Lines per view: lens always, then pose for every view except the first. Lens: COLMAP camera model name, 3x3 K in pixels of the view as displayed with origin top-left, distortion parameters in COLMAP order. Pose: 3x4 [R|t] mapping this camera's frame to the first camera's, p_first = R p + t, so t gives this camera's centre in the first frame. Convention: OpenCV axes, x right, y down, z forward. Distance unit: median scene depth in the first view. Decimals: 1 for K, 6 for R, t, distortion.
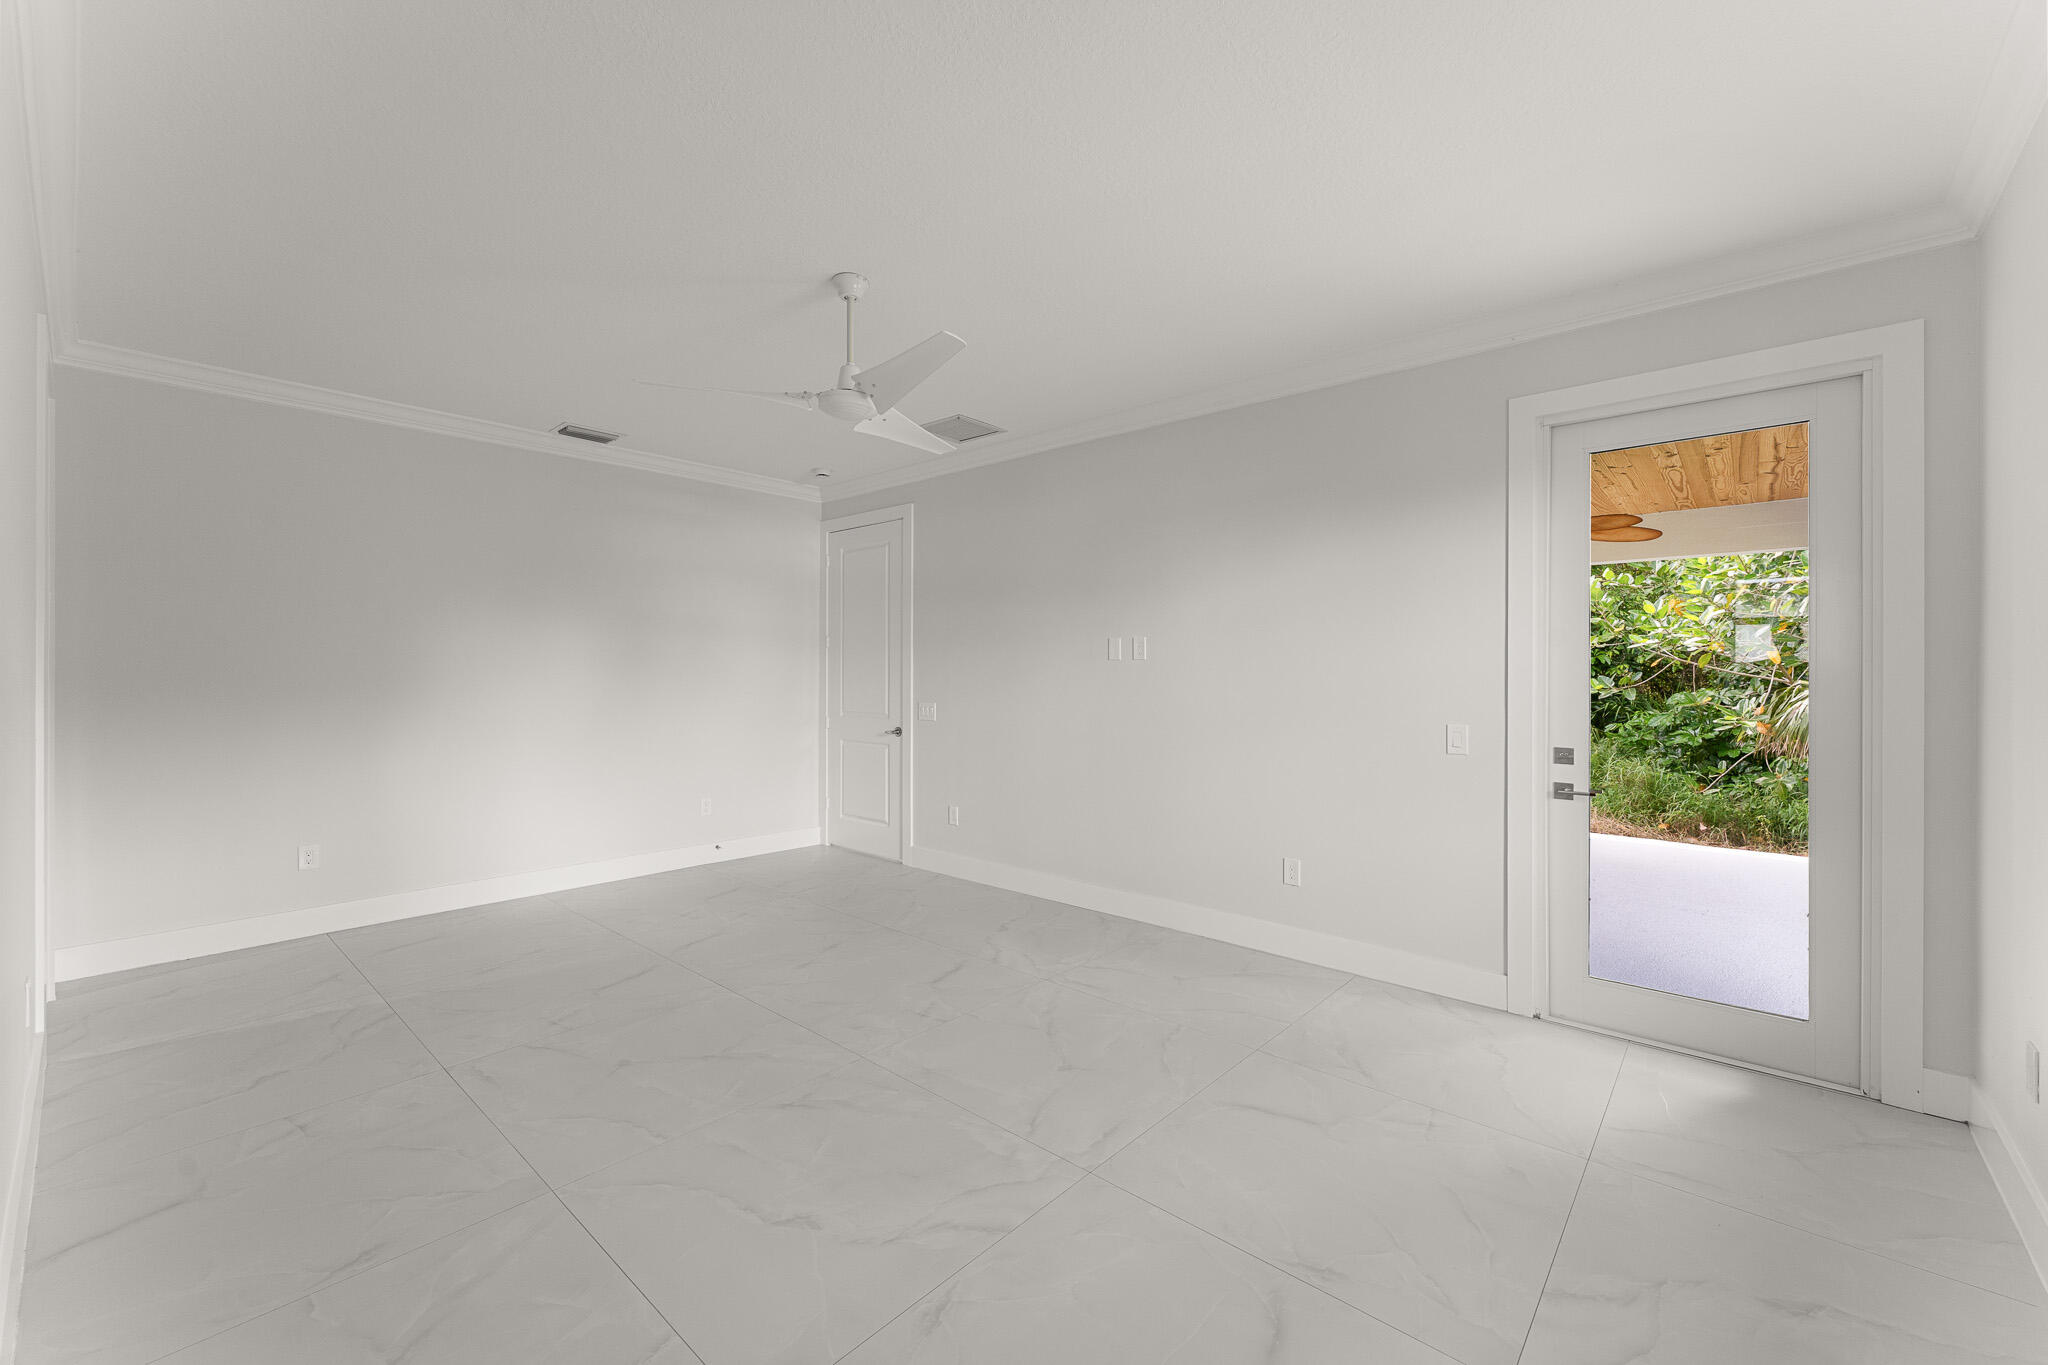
lens RADIAL K [[828.5, 0, 1021.9], [0, 828.5, 692.4], [0, 0, 1]] dist [-0.000048, 0.000049]
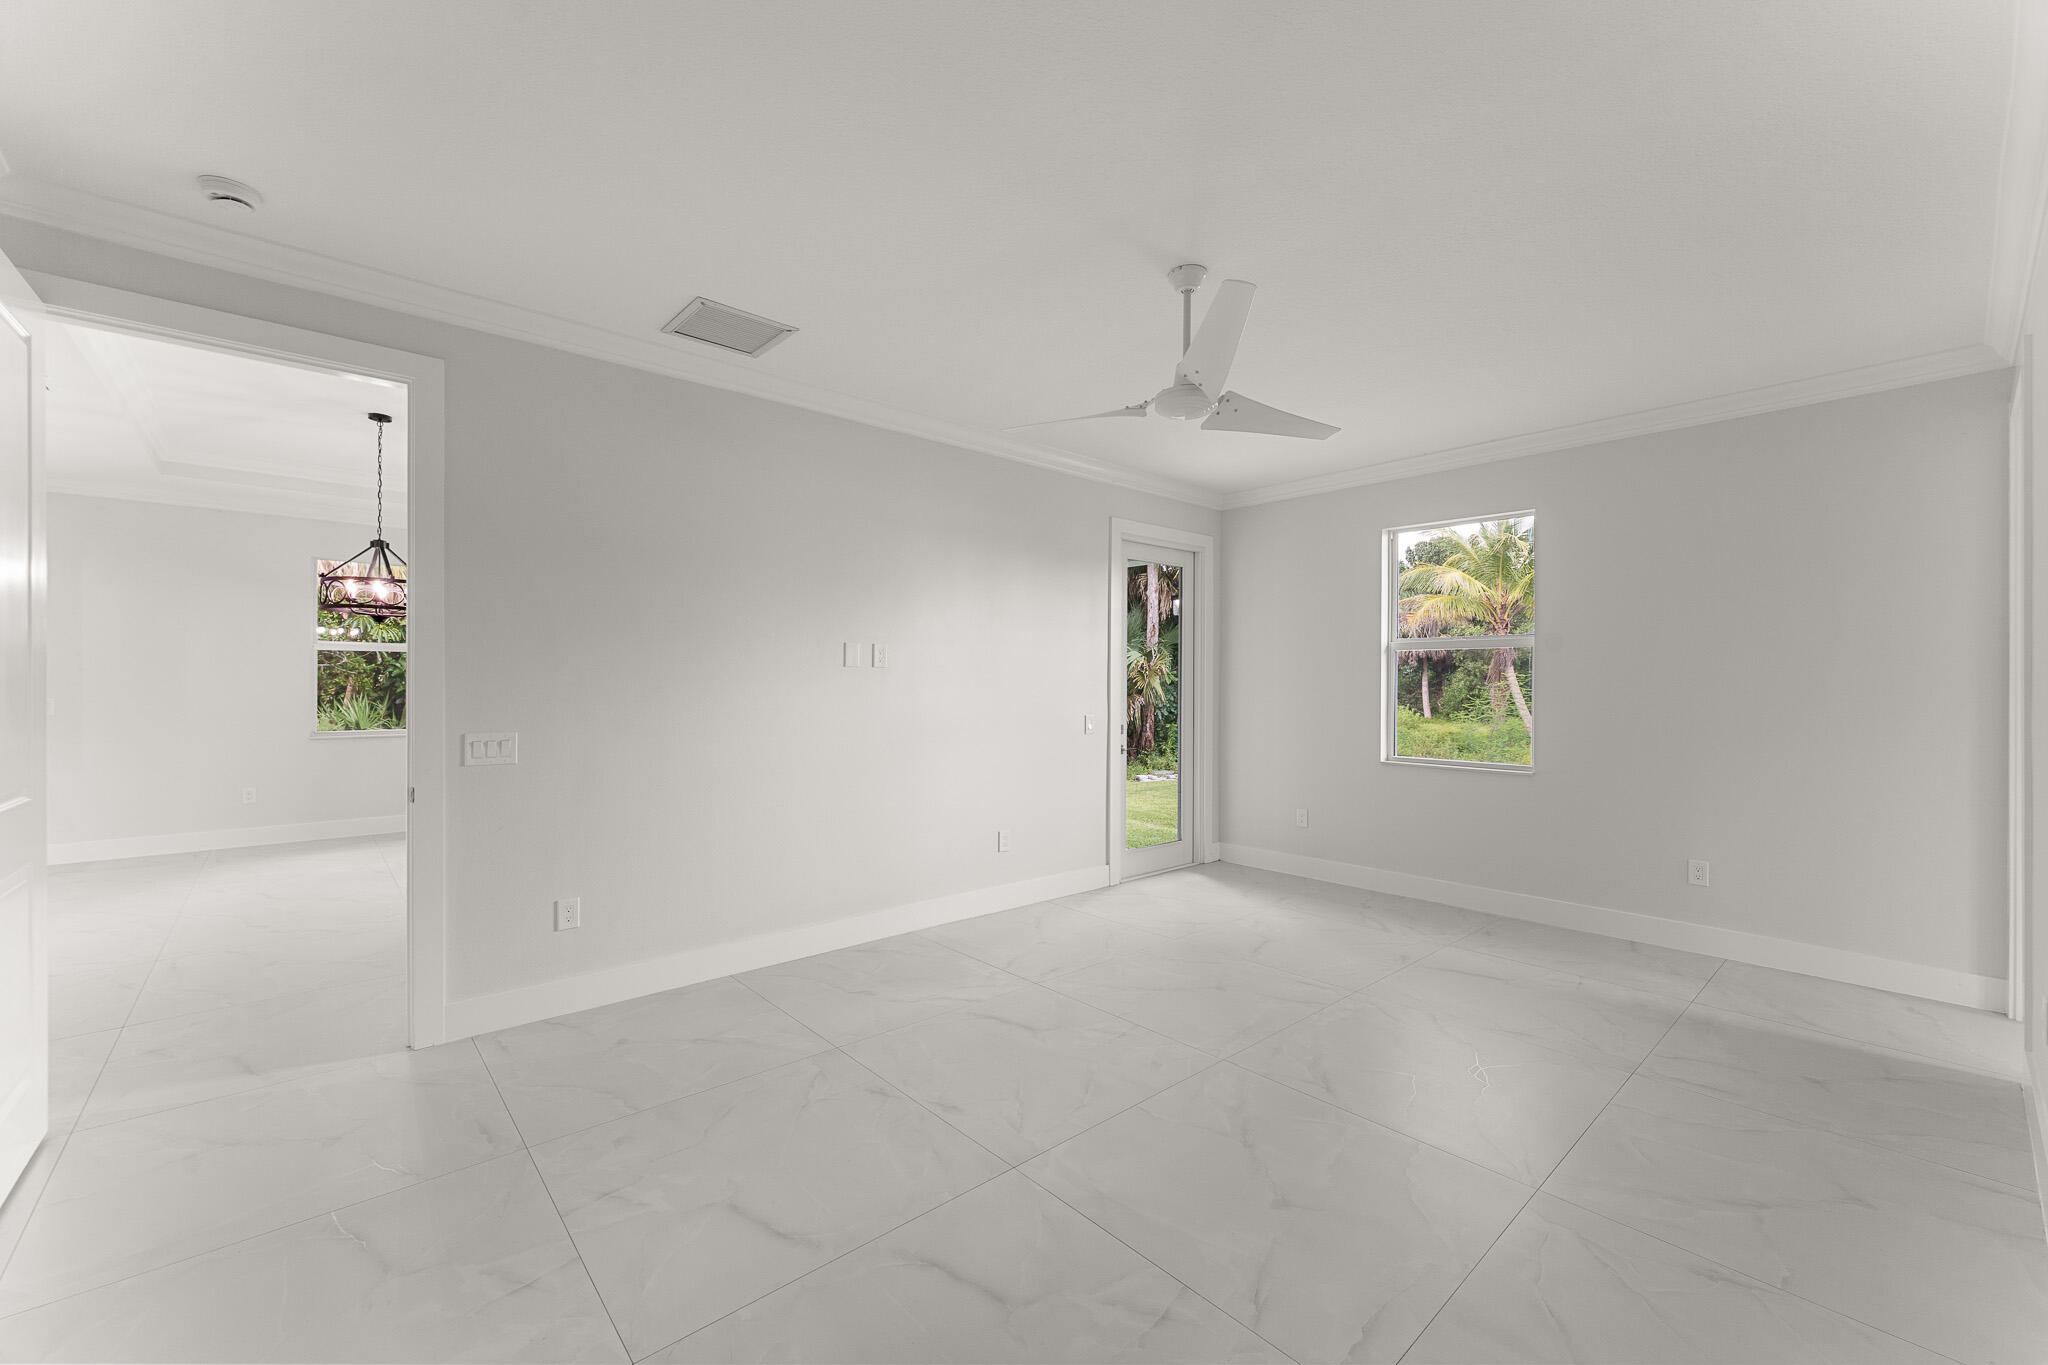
lens RADIAL K [[826.6, 0, 1029.2], [0, 826.6, 681.2], [0, 0, 1]] dist [-0.000851, -0.000090]
pose [[0.110957, -0.001238, 0.993824, -0.916261], [0.014695, 0.999892, -0.000395, -0.022365], [-0.993717, 0.014648, 0.110964, 0.832307]]
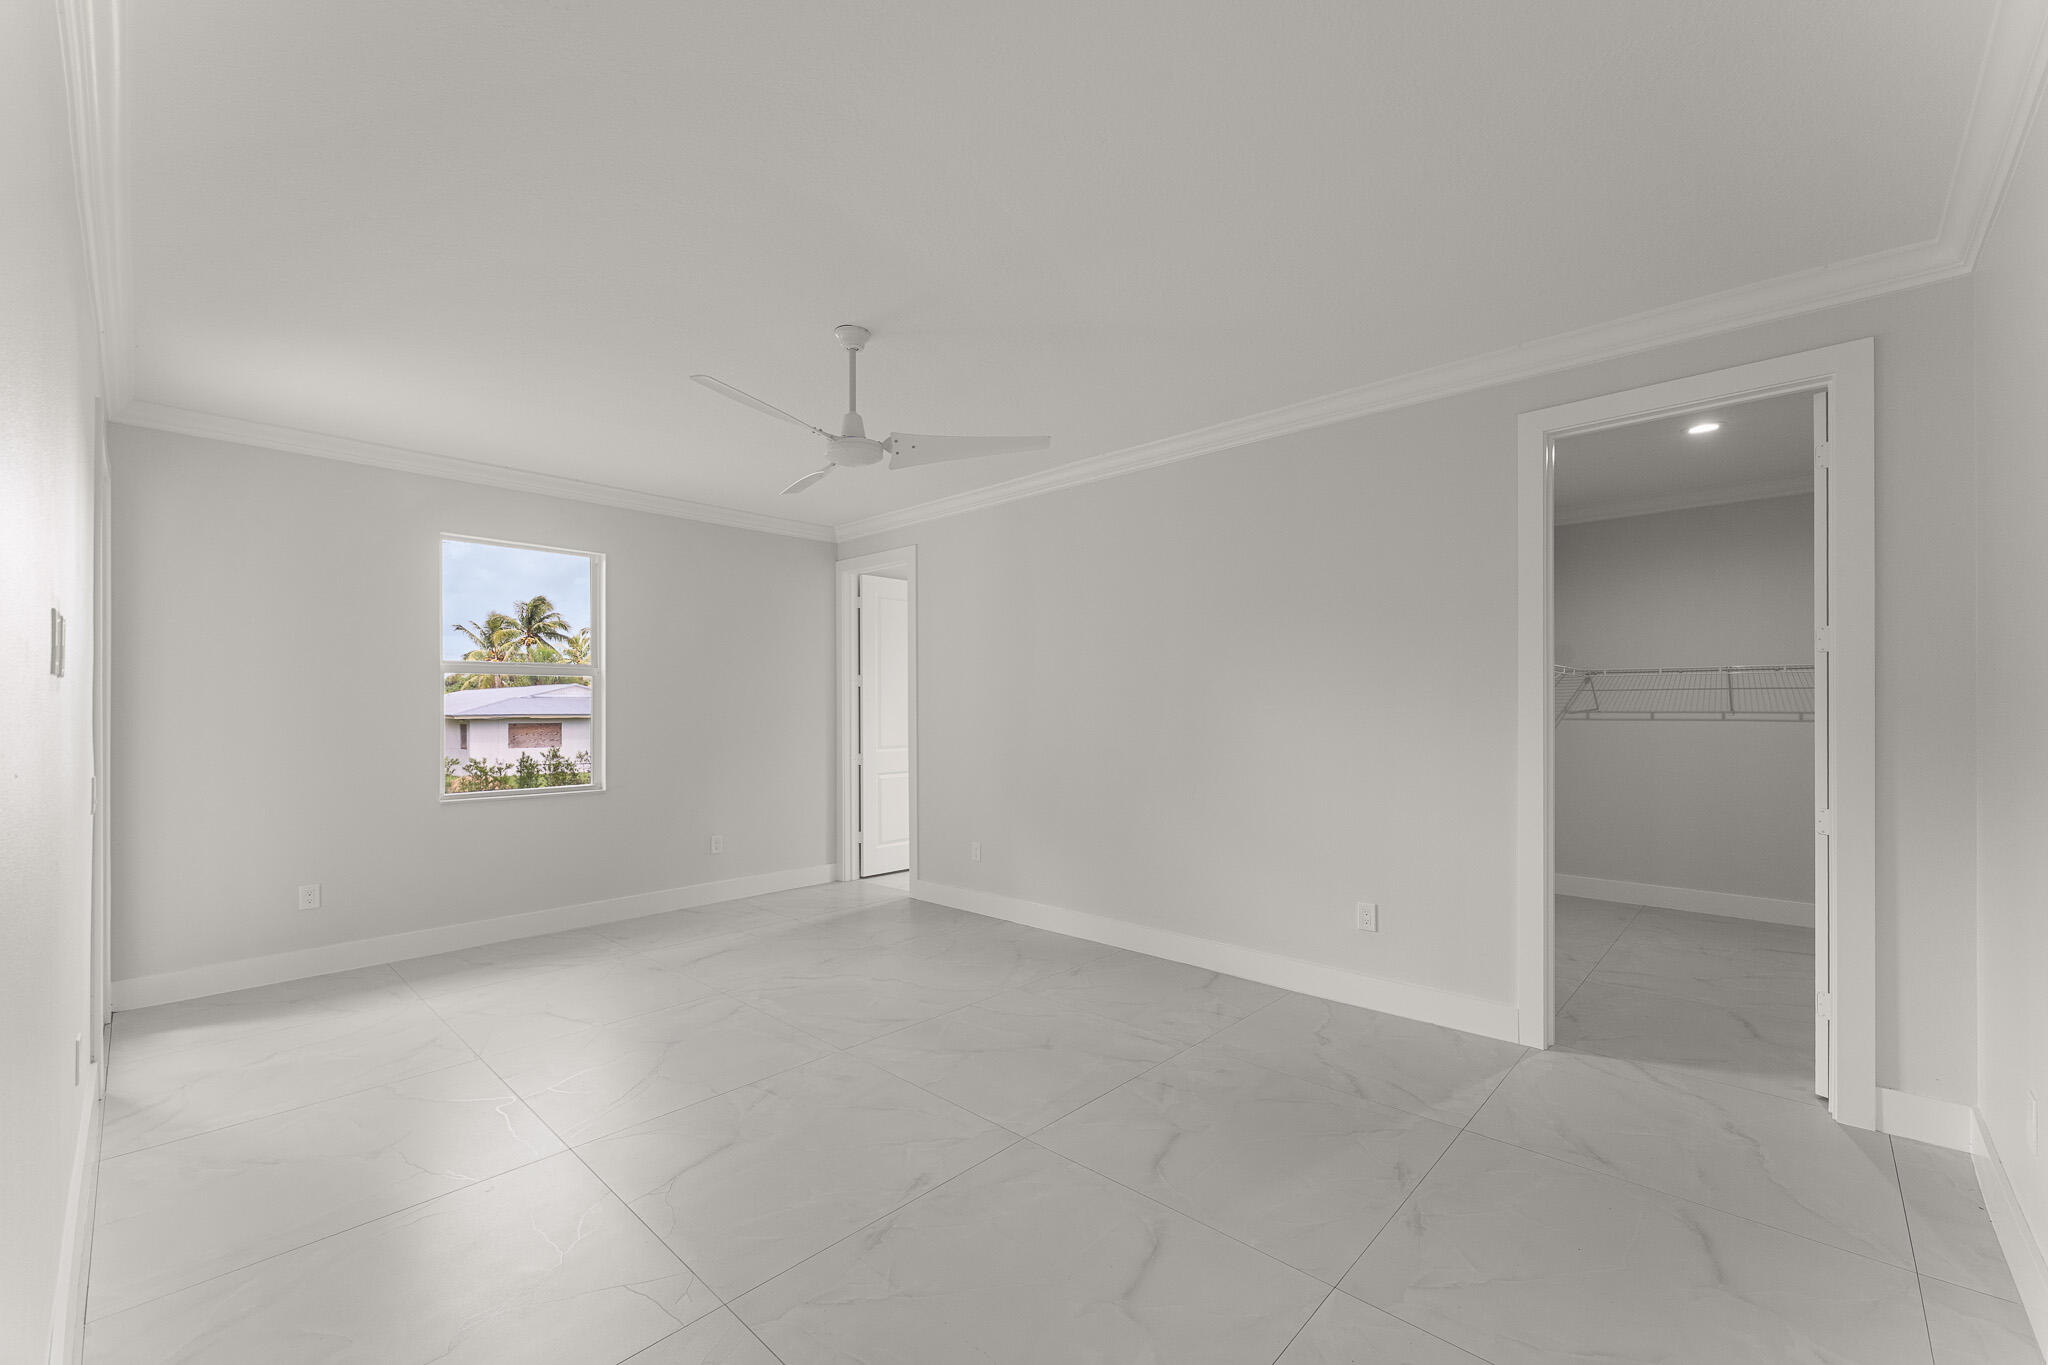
lens RADIAL K [[834.4, 0, 1024.7], [0, 834.4, 702.9], [0, 0, 1]] dist [-0.000601, -0.000158]
pose [[-0.999770, 0.002299, 0.021345, -0.351750], [0.002580, 0.999910, 0.013157, -0.035864], [-0.021312, 0.013209, -0.999686, 1.576639]]
